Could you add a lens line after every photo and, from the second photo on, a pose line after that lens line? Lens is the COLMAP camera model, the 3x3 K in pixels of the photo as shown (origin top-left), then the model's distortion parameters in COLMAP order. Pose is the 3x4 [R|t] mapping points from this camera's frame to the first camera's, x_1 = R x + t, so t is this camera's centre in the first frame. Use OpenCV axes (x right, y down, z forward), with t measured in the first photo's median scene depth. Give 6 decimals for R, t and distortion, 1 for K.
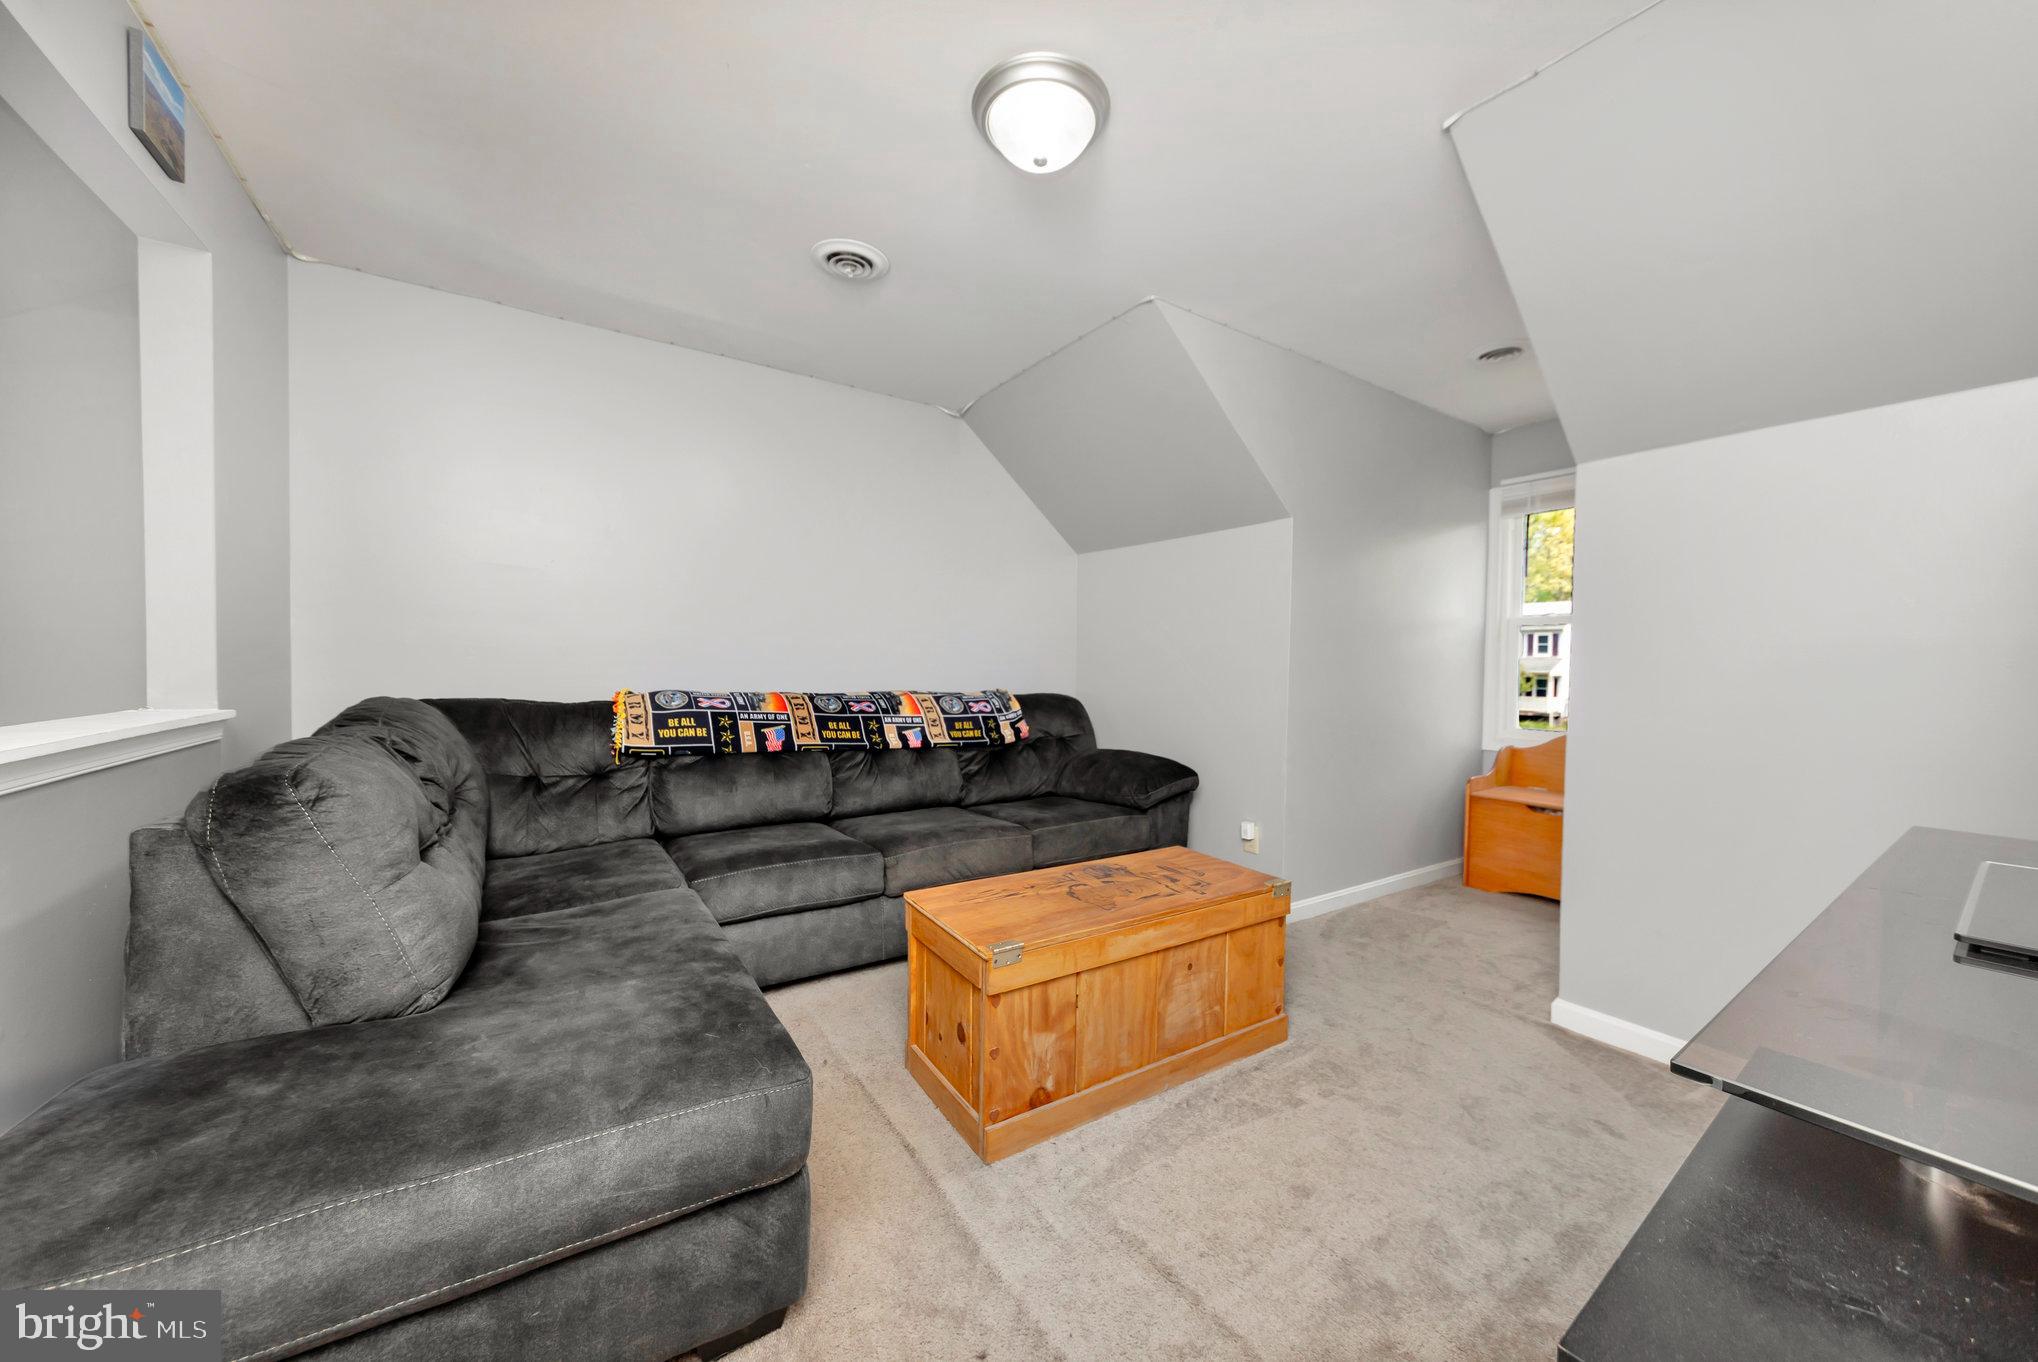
lens RADIAL K [[721.2, 0, 1022.7], [0, 721.2, 678.8], [0, 0, 1]] dist [-0.002156, -0.000101]
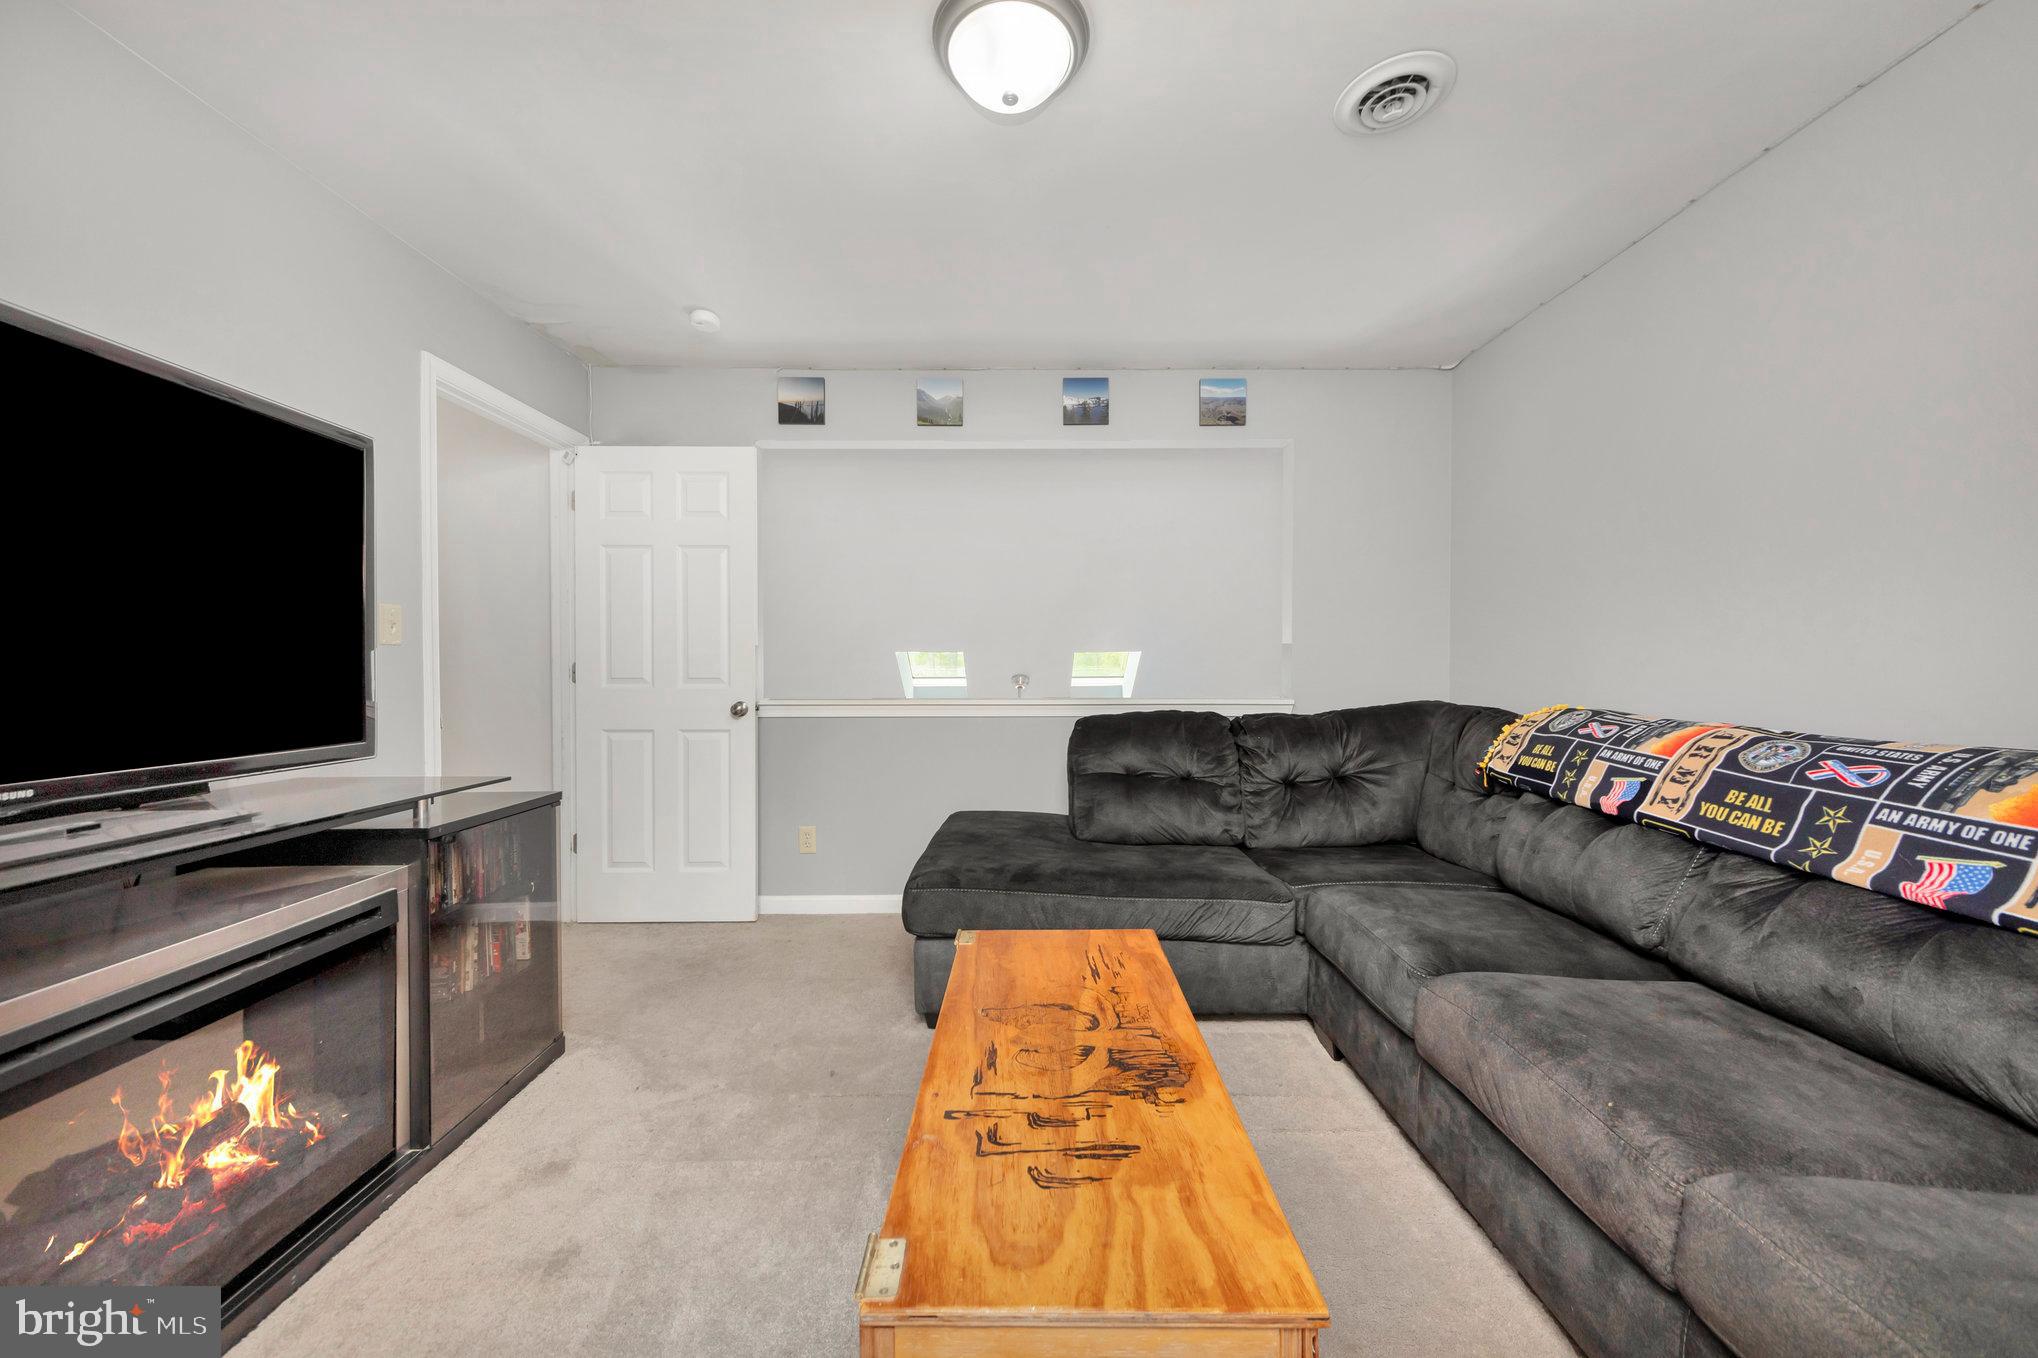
lens RADIAL K [[721.2, 0, 1021.8], [0, 721.2, 673.5], [0, 0, 1]] dist [-0.002156, -0.000101]
pose [[-0.552225, -0.006984, -0.833666, 0.614592], [-0.022093, 0.999736, 0.006259, -0.017836], [0.833403, 0.021875, -0.552233, 1.250176]]
